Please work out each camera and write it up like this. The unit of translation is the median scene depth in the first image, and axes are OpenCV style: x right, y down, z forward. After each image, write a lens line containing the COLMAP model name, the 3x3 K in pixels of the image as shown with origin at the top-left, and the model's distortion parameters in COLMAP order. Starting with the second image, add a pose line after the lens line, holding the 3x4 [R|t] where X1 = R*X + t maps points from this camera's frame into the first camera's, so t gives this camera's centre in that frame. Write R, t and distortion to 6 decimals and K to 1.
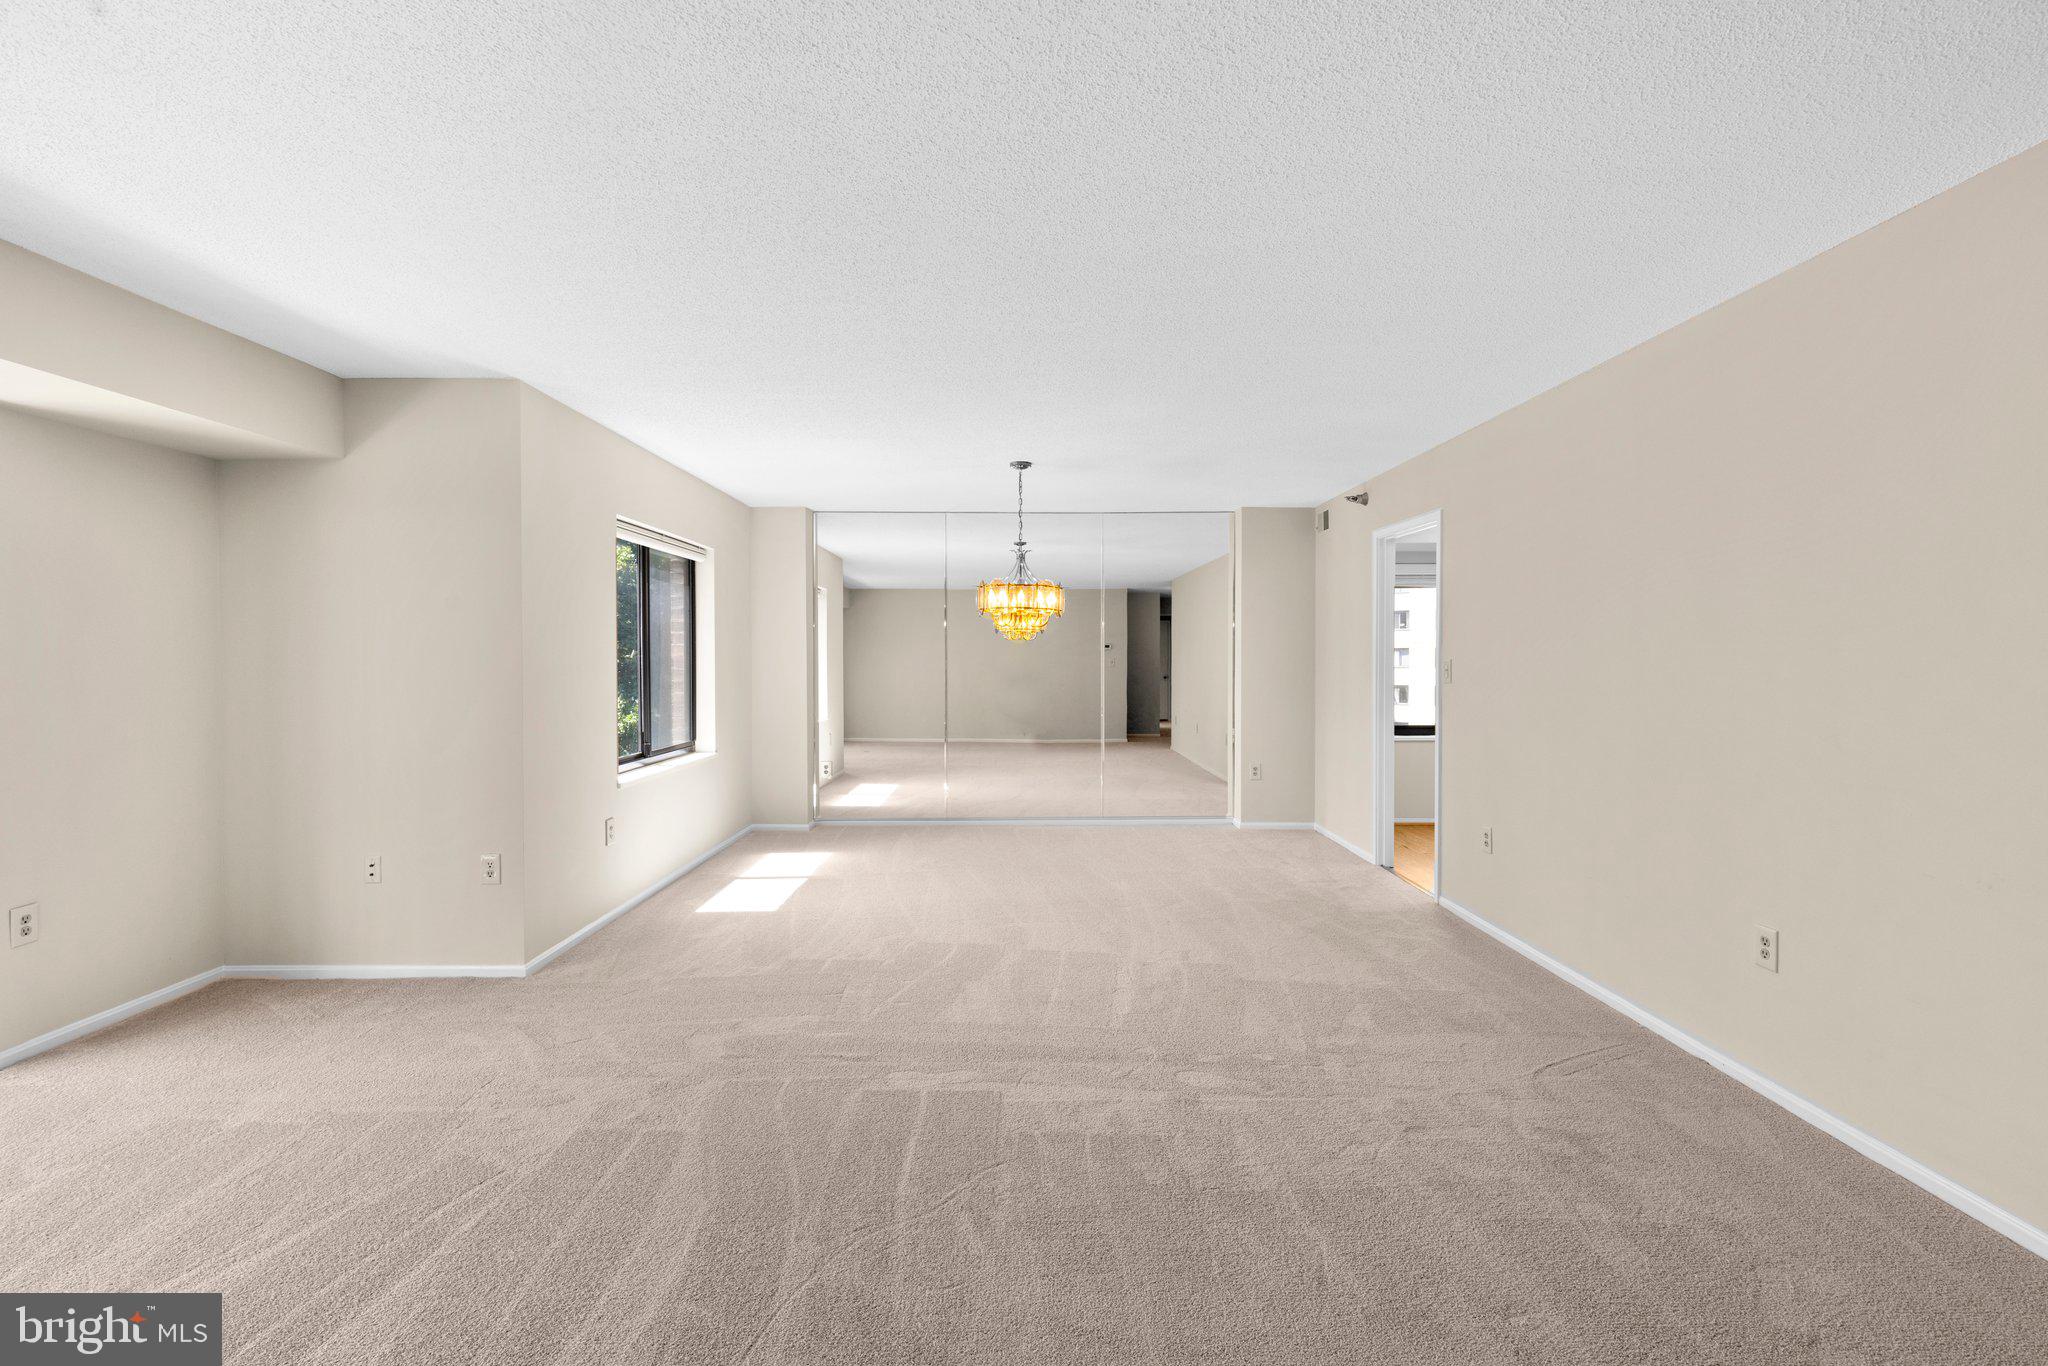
lens RADIAL K [[927.7, 0, 1064.8], [0, 927.7, 638.6], [0, 0, 1]] dist [0.005242, -0.000440]
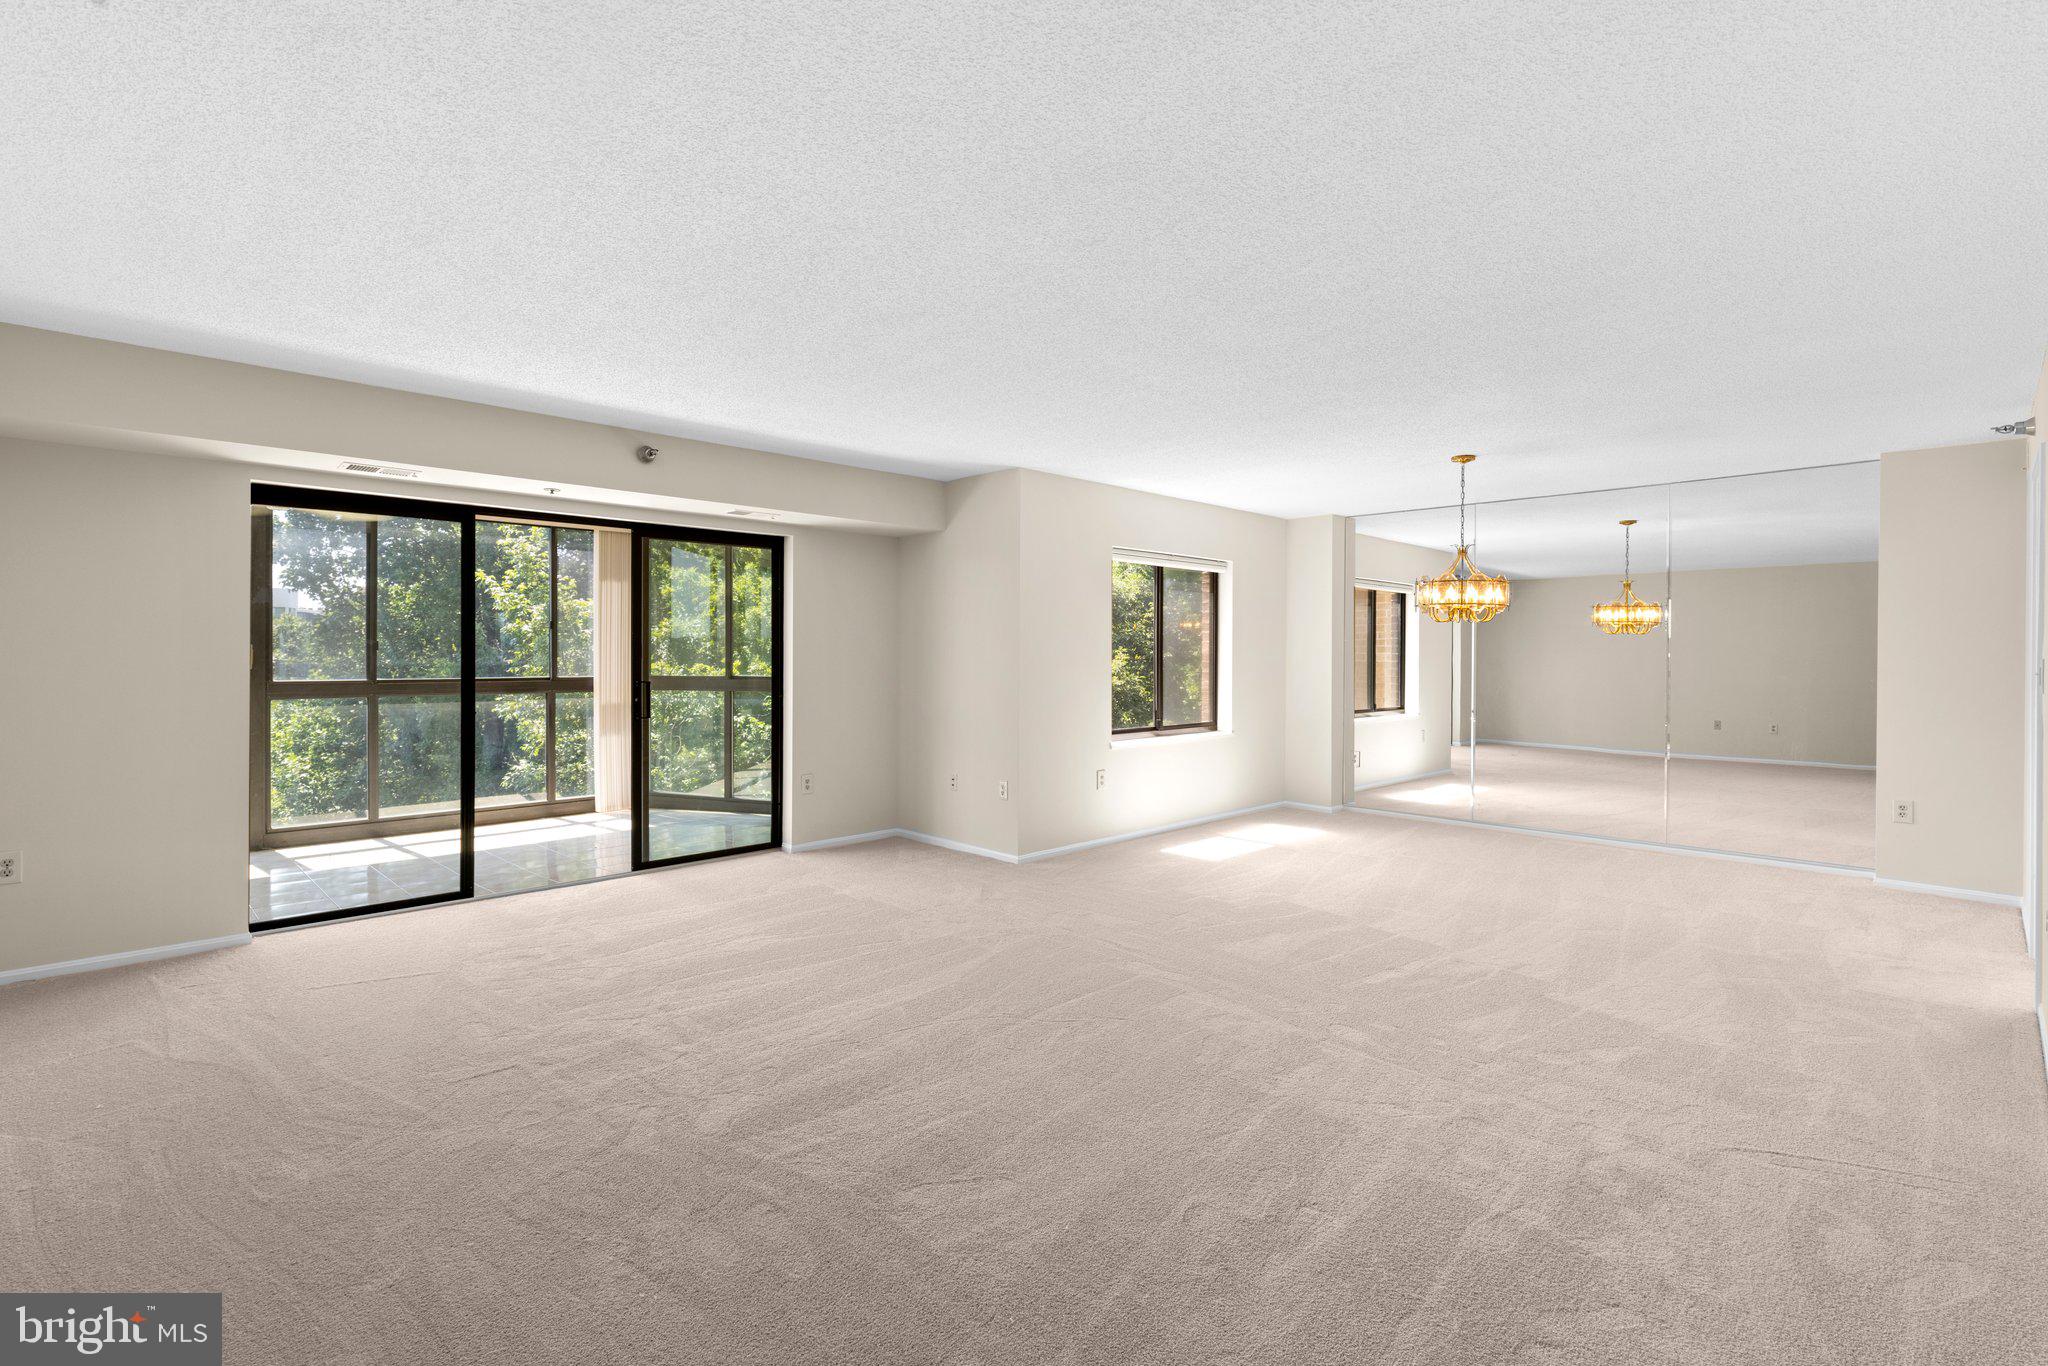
lens RADIAL K [[939.3, 0, 1013.3], [0, 939.3, 637.2], [0, 0, 1]] dist [-0.000623, -0.000852]
pose [[0.684956, -0.006776, -0.728553, 0.500607], [0.008519, 0.999963, -0.001291, -0.001103], [0.728535, -0.005323, 0.684988, -0.041380]]
